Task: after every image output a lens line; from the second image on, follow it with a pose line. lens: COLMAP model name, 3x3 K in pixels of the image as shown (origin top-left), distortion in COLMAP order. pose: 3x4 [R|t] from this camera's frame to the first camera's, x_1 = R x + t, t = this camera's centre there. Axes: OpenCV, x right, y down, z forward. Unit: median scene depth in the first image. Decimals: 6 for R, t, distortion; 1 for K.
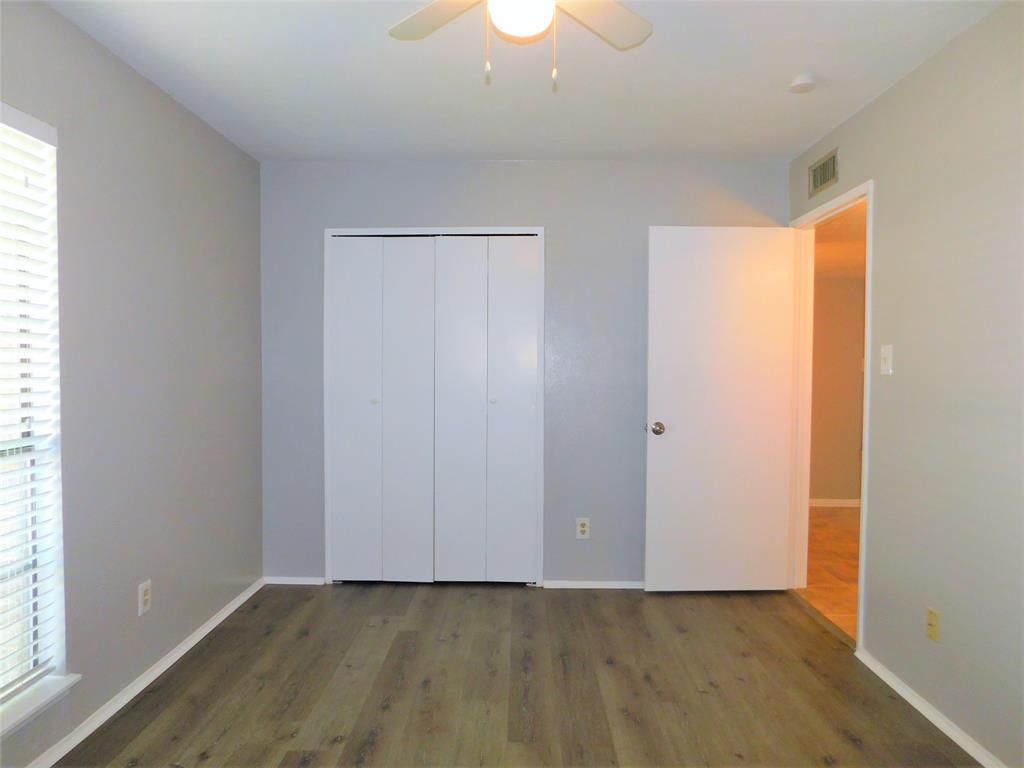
lens RADIAL K [[681.9, 0, 511.2], [0, 681.9, 379.9], [0, 0, 1]] dist [0.053540, 0.002100]
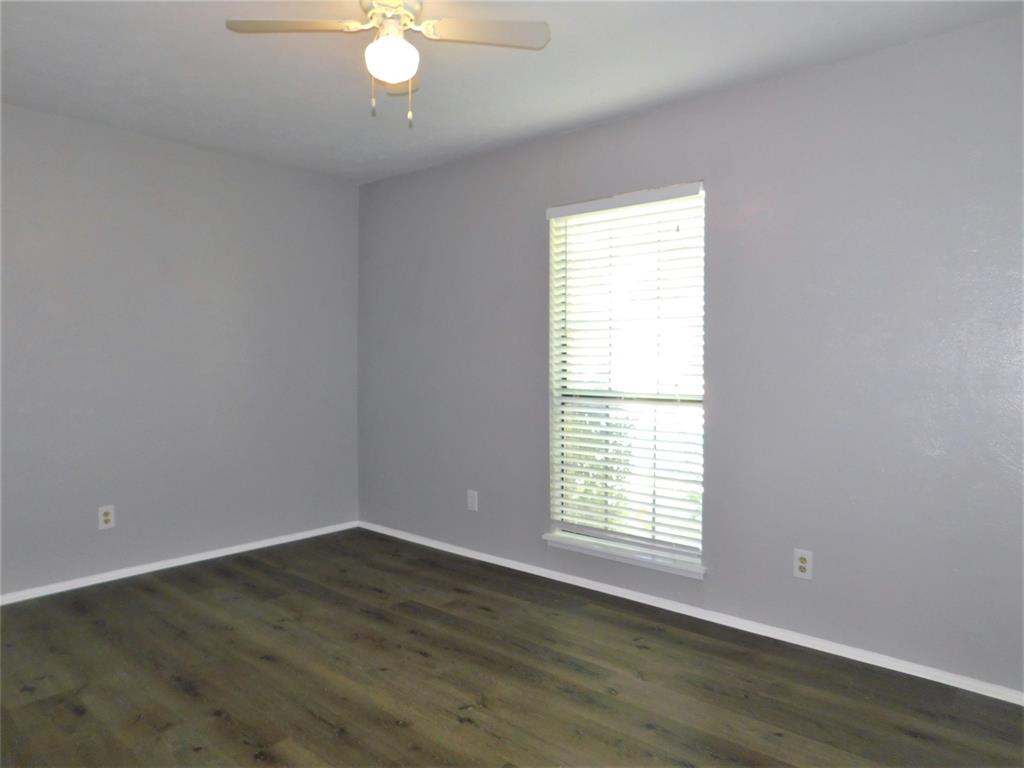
lens RADIAL K [[681.9, 0, 512.9], [0, 681.9, 393.5], [0, 0, 1]] dist [0.053540, 0.002100]
pose [[-0.615424, 0.037661, -0.787296, 0.604905], [-0.023477, 0.997539, 0.066070, -0.009292], [0.787847, 0.059145, -0.613025, 1.360592]]
